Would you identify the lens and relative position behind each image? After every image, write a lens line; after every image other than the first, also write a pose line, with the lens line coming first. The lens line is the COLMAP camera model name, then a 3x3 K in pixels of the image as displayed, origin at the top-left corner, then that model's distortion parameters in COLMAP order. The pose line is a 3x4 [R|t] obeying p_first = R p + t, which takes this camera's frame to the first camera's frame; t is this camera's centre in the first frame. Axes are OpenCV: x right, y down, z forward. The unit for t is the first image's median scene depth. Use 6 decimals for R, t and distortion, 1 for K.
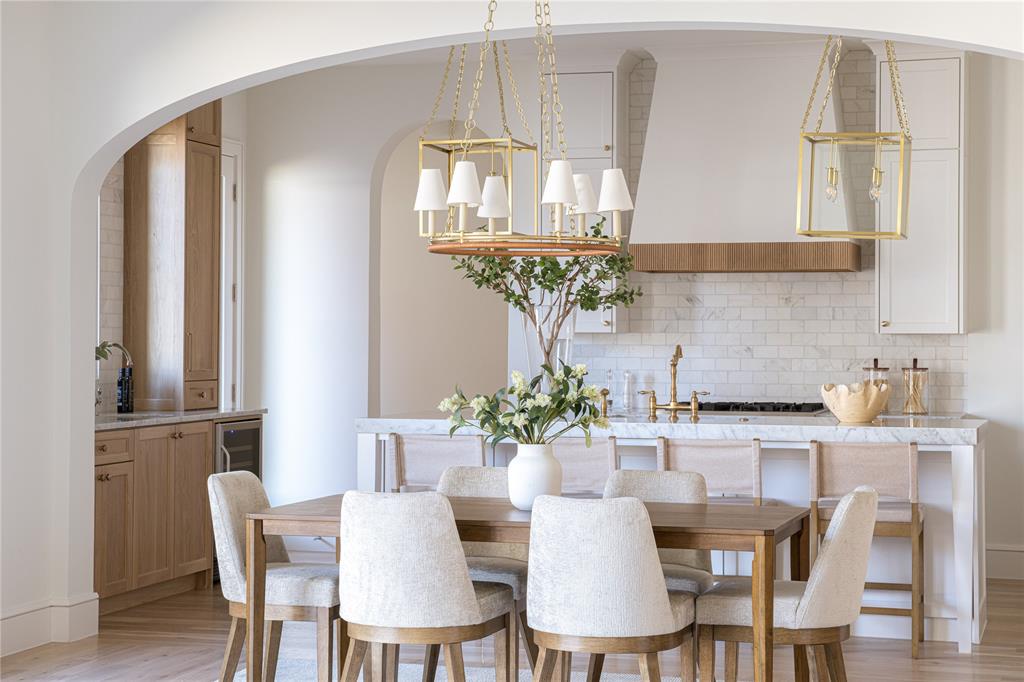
lens RADIAL K [[2008.4, 0, 507.9], [0, 2008.4, 332.0], [0, 0, 1]] dist [0.160819, 0.000000]
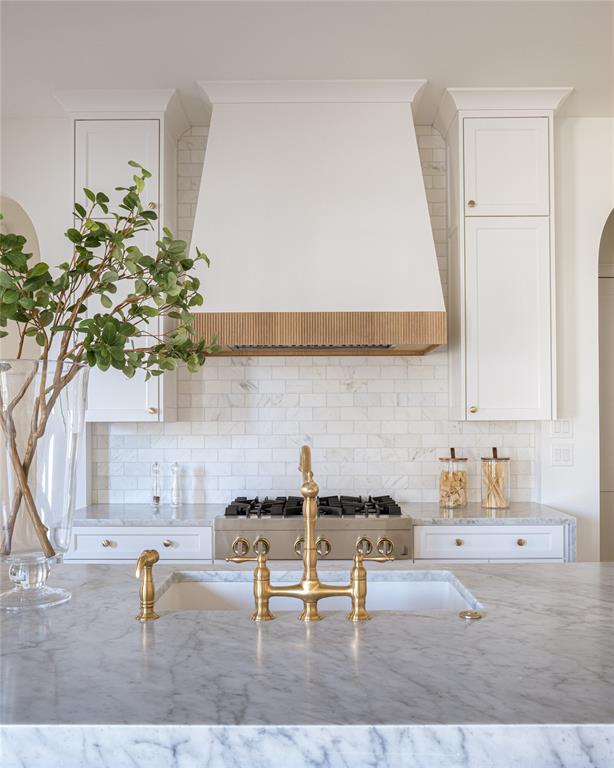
lens RADIAL K [[691.4, 0, 304.1], [0, 691.4, 412.6], [0, 0, 1]] dist [-0.033194, 0.010316]
pose [[0.965120, -0.003246, 0.261787, 0.035809], [0.006699, 0.999902, -0.012297, 0.000500], [-0.261721, 0.013622, 0.965047, 0.726286]]
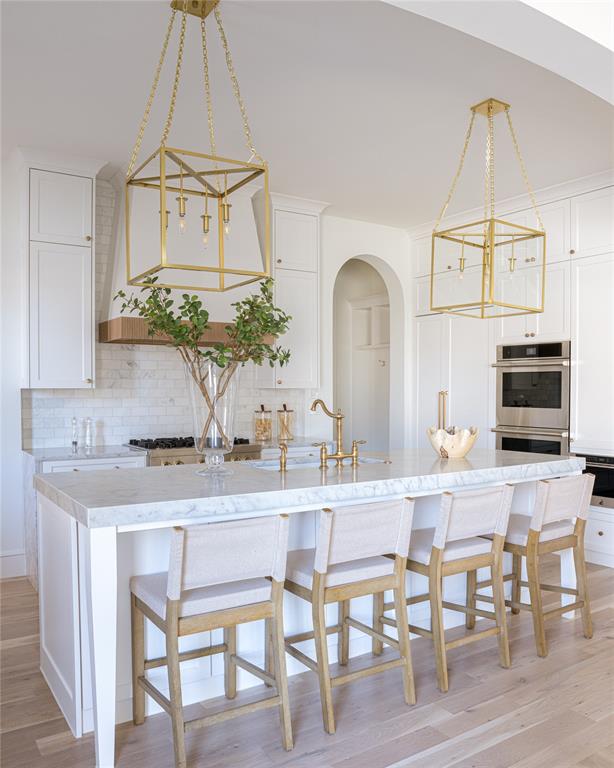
lens RADIAL K [[641.3, 0, 315.5], [0, 641.3, 405.5], [0, 0, 1]] dist [-0.088409, 0.007233]
pose [[0.650035, -0.022424, 0.759573, -0.161610], [0.001449, 0.999599, 0.028271, 0.000031], [-0.759903, -0.017276, 0.649807, 0.664937]]
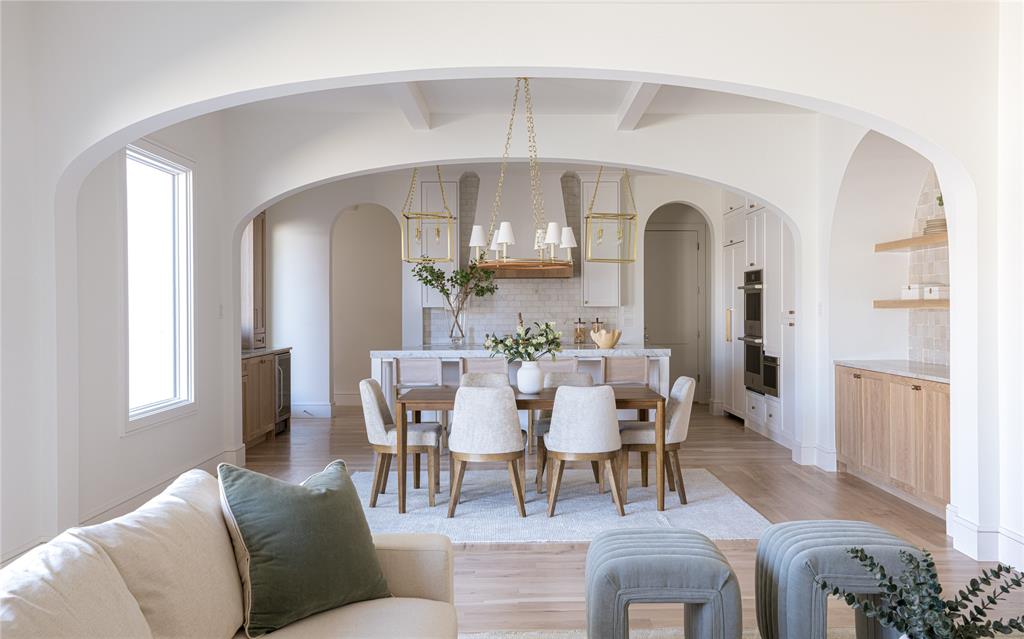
lens RADIAL K [[939.9, 0, 533.2], [0, 939.9, 297.6], [0, 0, 1]] dist [0.006083, -0.000805]
pose [[0.956850, -0.004856, 0.290542, -0.161231], [0.007792, 0.999930, -0.008951, -0.000339], [-0.290478, 0.010829, 0.956820, 0.049395]]
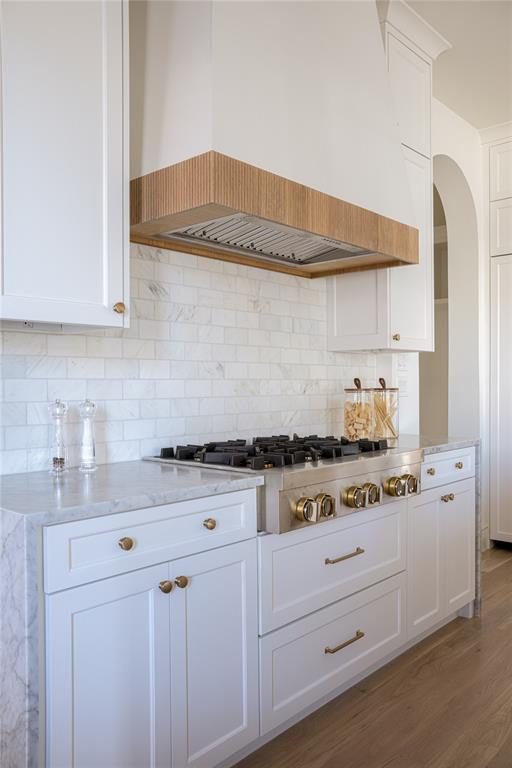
lens RADIAL K [[618.3, 0, 260.2], [0, 618.3, 387.0], [0, 0, 1]] dist [-0.004189, 0.002185]
pose [[0.444263, -0.008741, 0.895854, -0.075842], [0.006333, 0.999958, 0.006616, 0.015120], [-0.895874, 0.002734, 0.444300, 0.932807]]
